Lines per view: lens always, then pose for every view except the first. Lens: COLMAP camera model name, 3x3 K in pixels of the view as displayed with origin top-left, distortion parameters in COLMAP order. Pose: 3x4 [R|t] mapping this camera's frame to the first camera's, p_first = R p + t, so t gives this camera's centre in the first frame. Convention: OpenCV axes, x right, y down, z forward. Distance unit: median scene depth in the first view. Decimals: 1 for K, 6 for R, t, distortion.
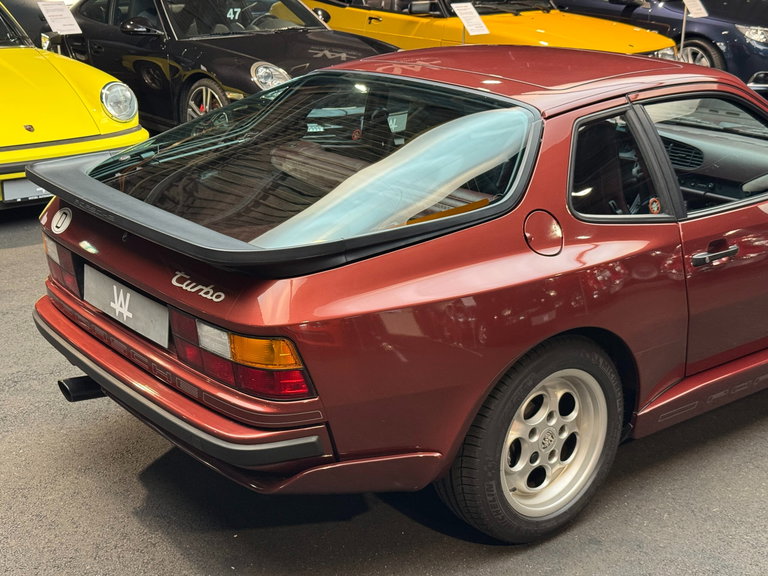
lens RADIAL K [[1065.5, 0, 376.6], [0, 1065.5, 286.3], [0, 0, 1]] dist [0.214578, -0.516227]
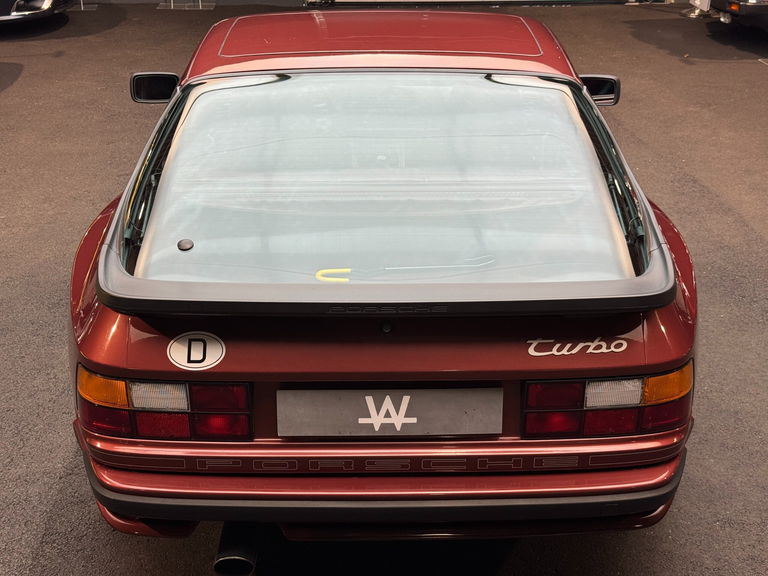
lens RADIAL K [[1068.4, 0, 381.1], [0, 1068.4, 290.6], [0, 0, 1]] dist [0.189241, -0.392652]
pose [[0.608267, -0.320842, 0.725997, -0.720663], [0.254671, 0.945192, 0.204339, -0.212981], [-0.751767, 0.060597, 0.656639, 0.441096]]
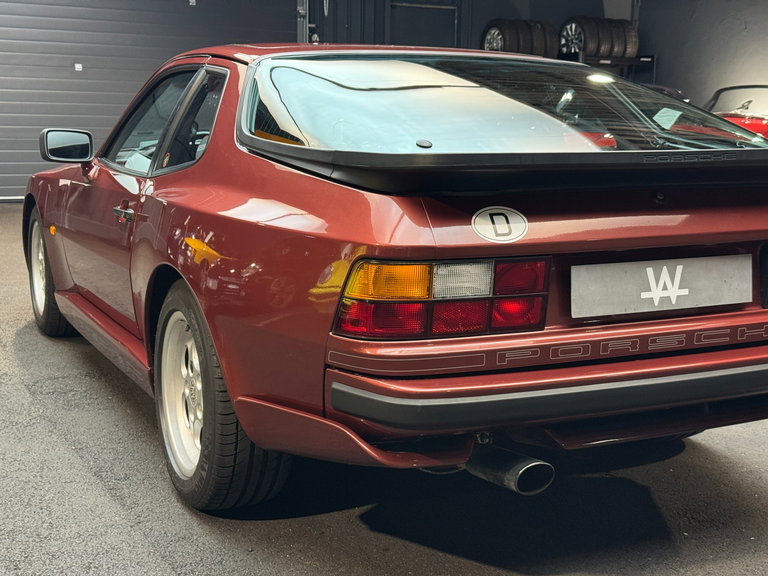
lens RADIAL K [[1068.4, 0, 381.1], [0, 1068.4, 290.6], [0, 0, 1]] dist [0.189241, -0.392652]
pose [[0.211417, -0.166120, 0.963175, -0.952982], [0.301926, 0.948354, 0.097291, -0.109180], [-0.929593, 0.270239, 0.250654, 0.915422]]
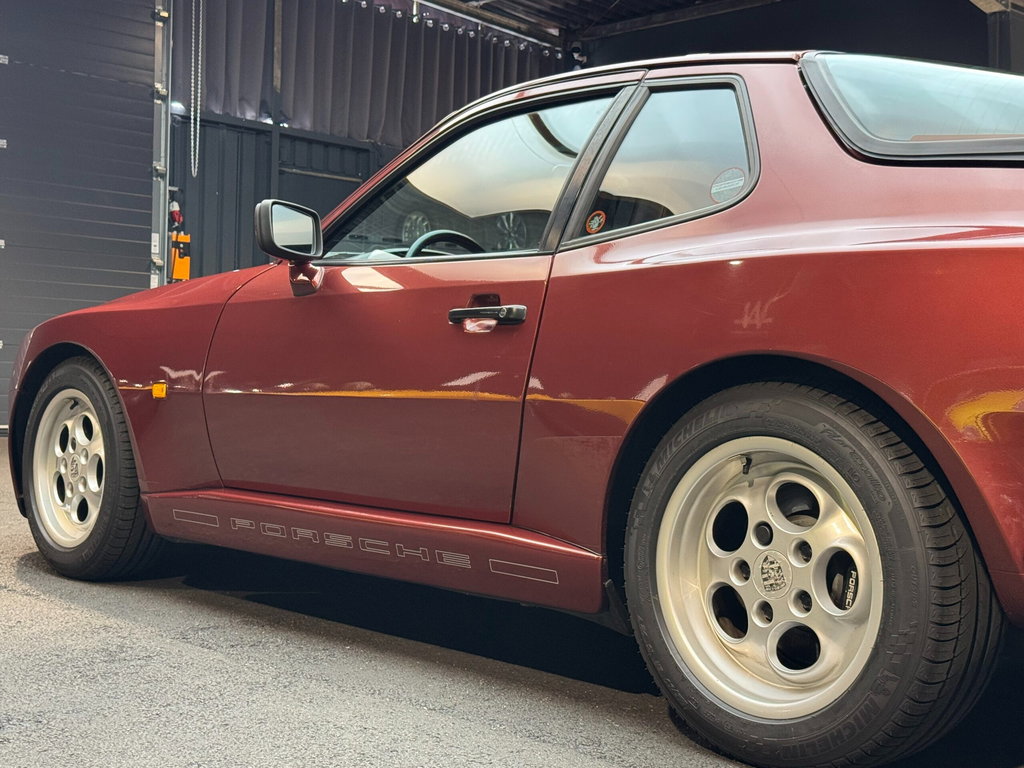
lens RADIAL K [[1454.9, 0, 507.4], [0, 1454.9, 387.3], [0, 0, 1]] dist [0.156277, -0.123141]
pose [[-0.077704, -0.019660, 0.996783, -0.851159], [0.289699, 0.956220, 0.041443, -0.144913], [-0.953958, 0.291987, -0.068606, 1.445801]]
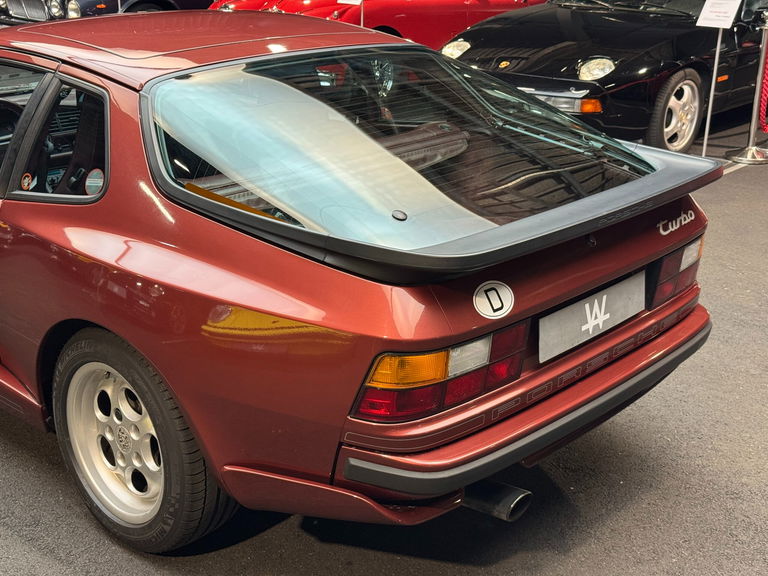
lens RADIAL K [[1068.4, 0, 381.1], [0, 1068.4, 290.6], [0, 0, 1]] dist [0.189241, -0.392652]
pose [[-0.165329, -0.349354, 0.922290, -0.945693], [0.296297, 0.874363, 0.384314, -0.367922], [-0.940677, 0.336810, -0.041045, 1.101706]]
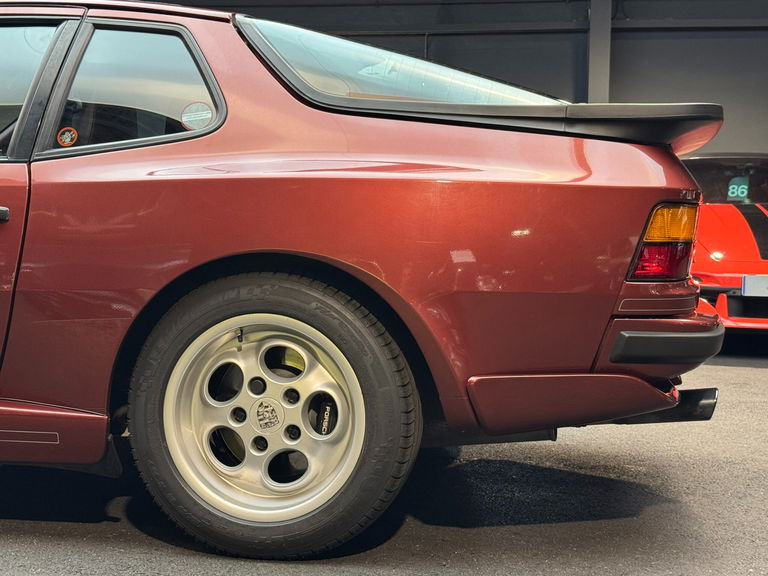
lens RADIAL K [[1212.1, 0, 384.0], [0, 1212.1, 288.0], [0, 0, 1]] dist [0.140057, -0.072151]
pose [[-0.660719, -0.051098, 0.748892, -0.791436], [0.223666, 0.938959, 0.261399, -0.258625], [-0.716536, 0.340214, -0.608959, 1.699094]]
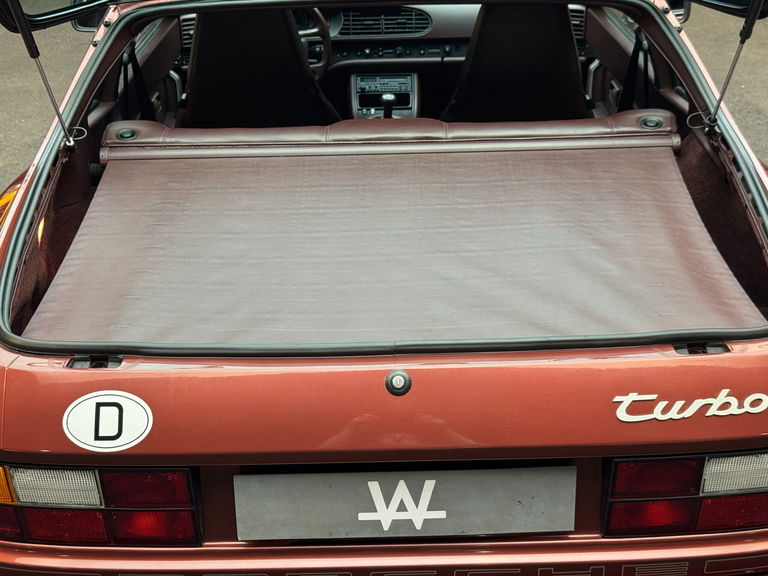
lens RADIAL K [[1091.1, 0, 380.6], [0, 1091.1, 290.5], [0, 0, 1]] dist [0.156277, -0.123141]
pose [[0.609911, -0.377440, 0.696813, -0.531069], [0.272918, 0.925545, 0.262455, -0.206557], [-0.743992, 0.030099, 0.667510, 0.594188]]
